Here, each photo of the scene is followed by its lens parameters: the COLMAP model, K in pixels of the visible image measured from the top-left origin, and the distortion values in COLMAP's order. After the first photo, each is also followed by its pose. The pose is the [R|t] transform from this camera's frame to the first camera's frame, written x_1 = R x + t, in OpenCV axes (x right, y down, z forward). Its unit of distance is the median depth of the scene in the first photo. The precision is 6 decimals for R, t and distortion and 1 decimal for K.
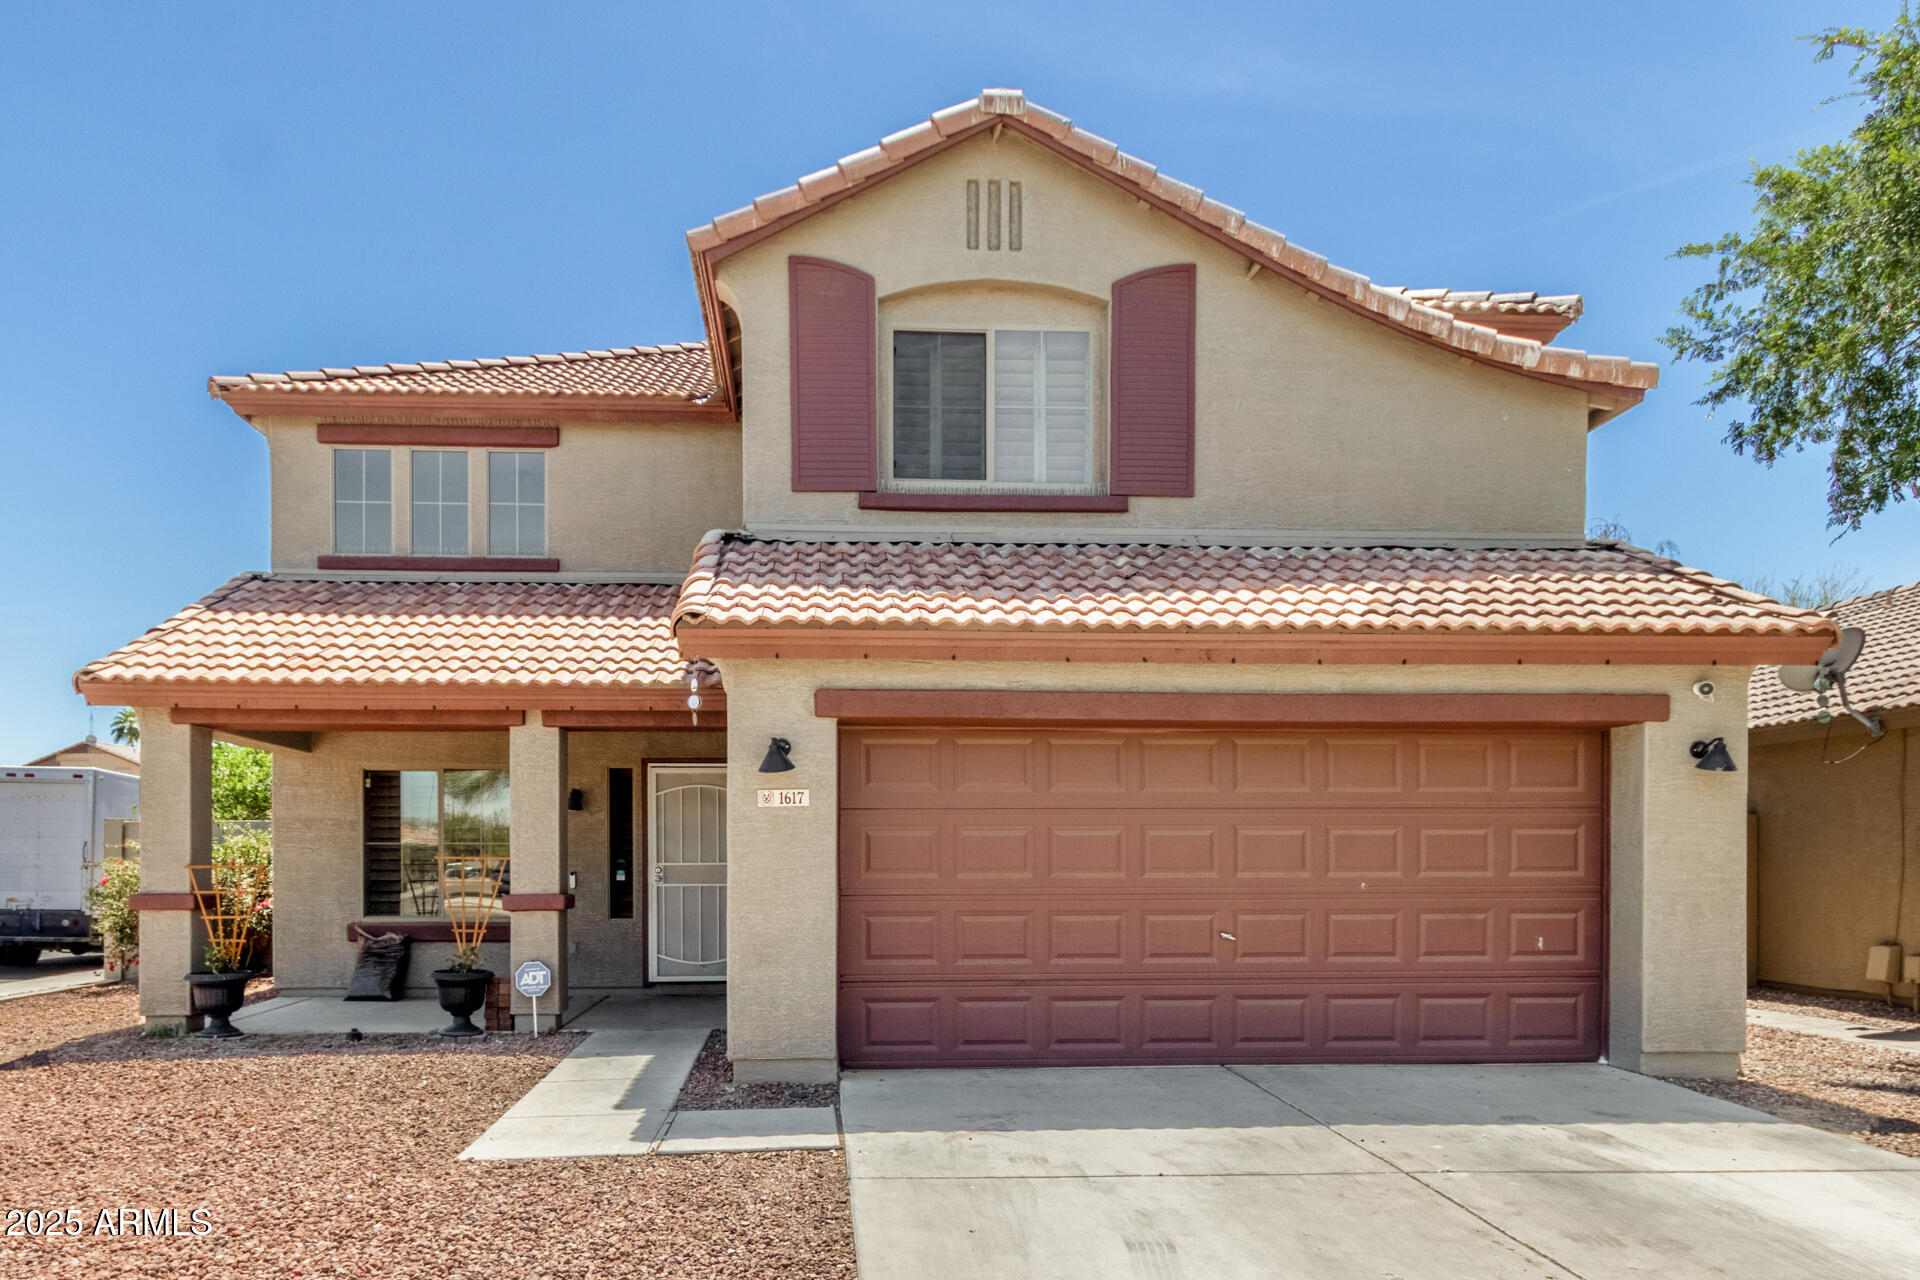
lens RADIAL K [[875.0, 0, 906.8], [0, 875.0, 659.1], [0, 0, 1]] dist [-0.000576, -0.000155]
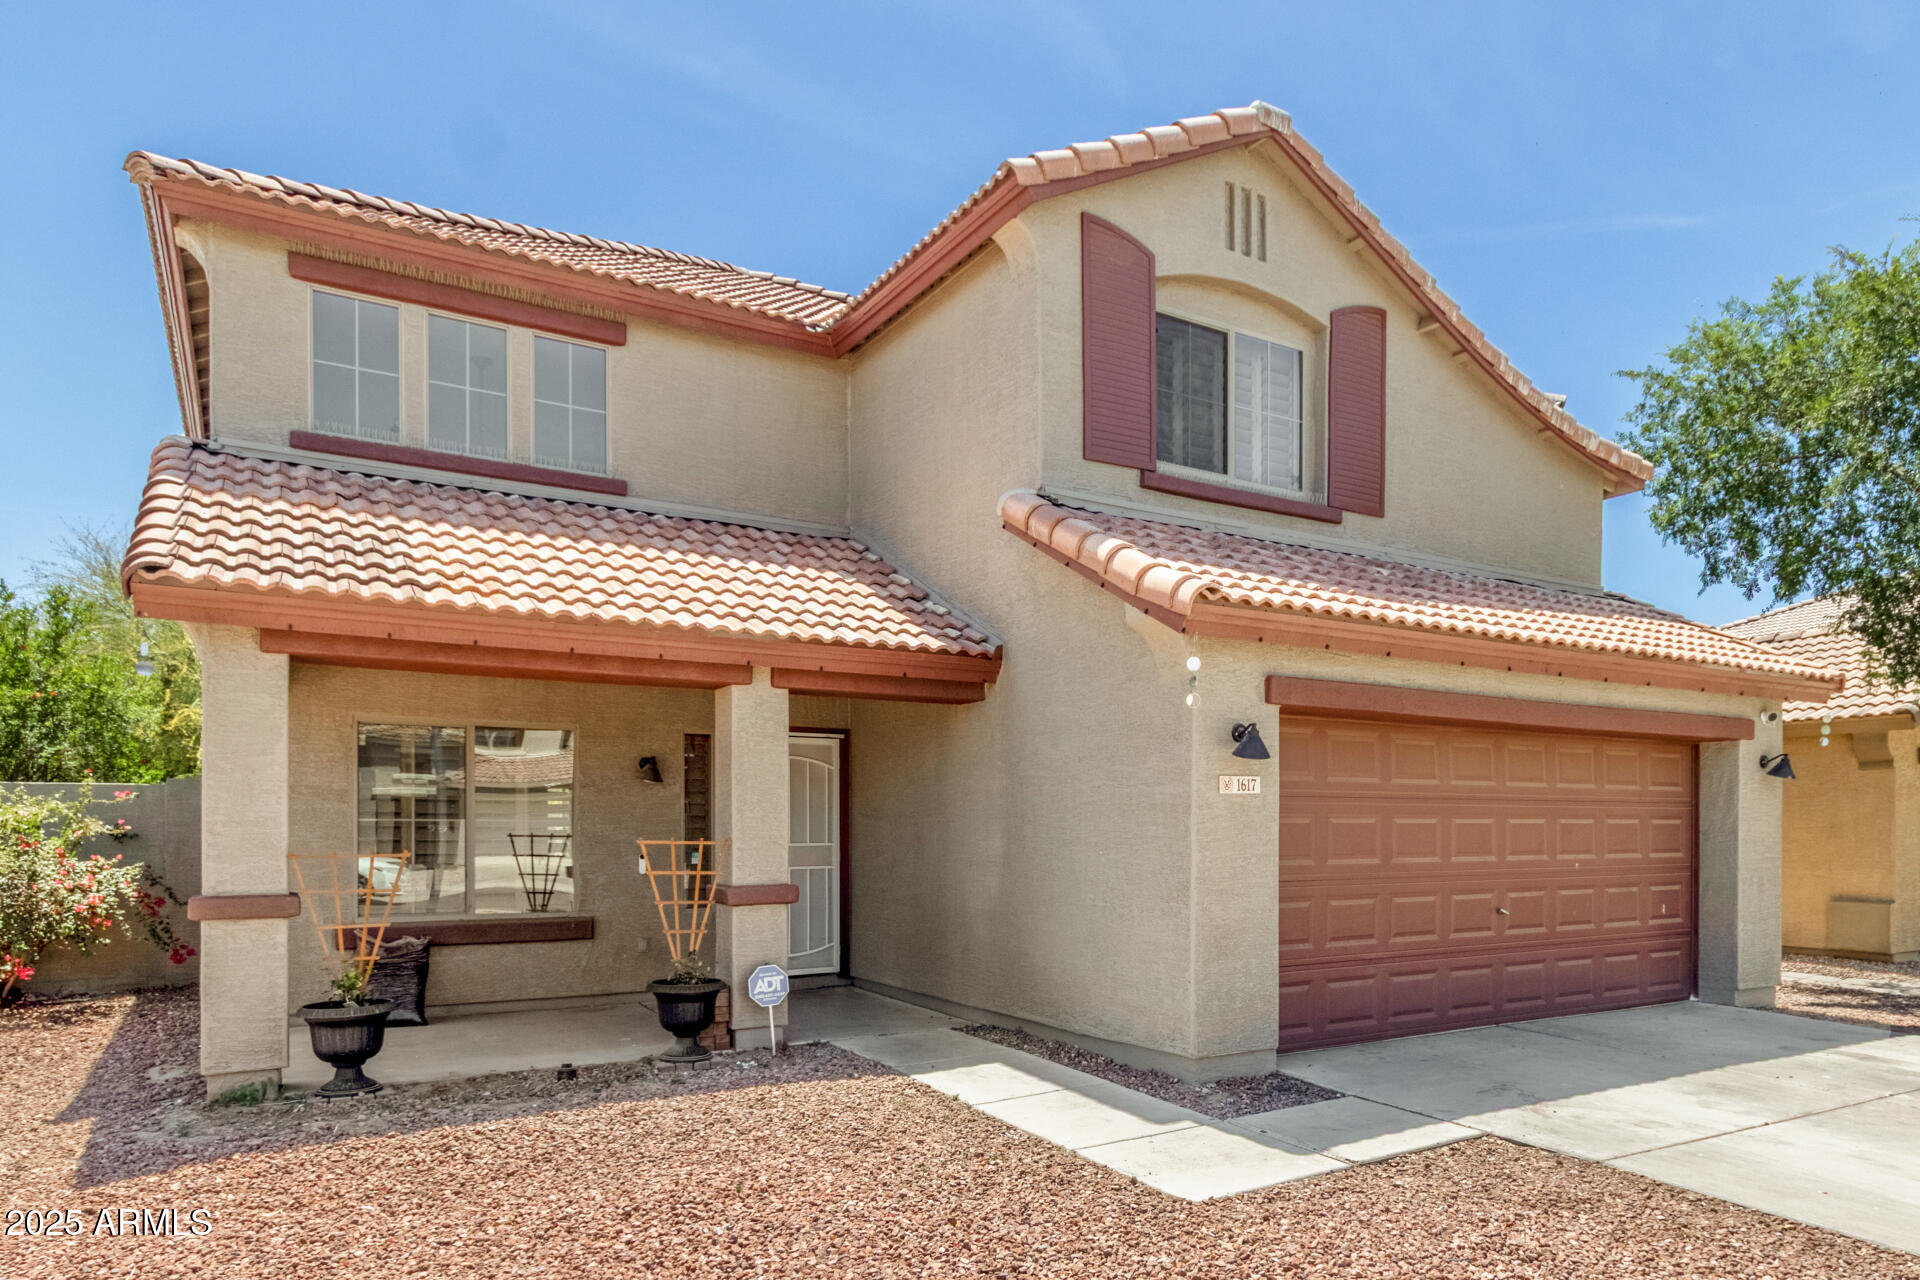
lens RADIAL K [[872.9, 0, 953.7], [0, 872.9, 634.0], [0, 0, 1]] dist [0.000775, -0.000354]
pose [[0.929888, 0.082487, 0.358475, -0.576395], [-0.084400, 0.996378, -0.010338, 0.020621], [-0.358029, -0.020642, 0.933482, 0.152530]]
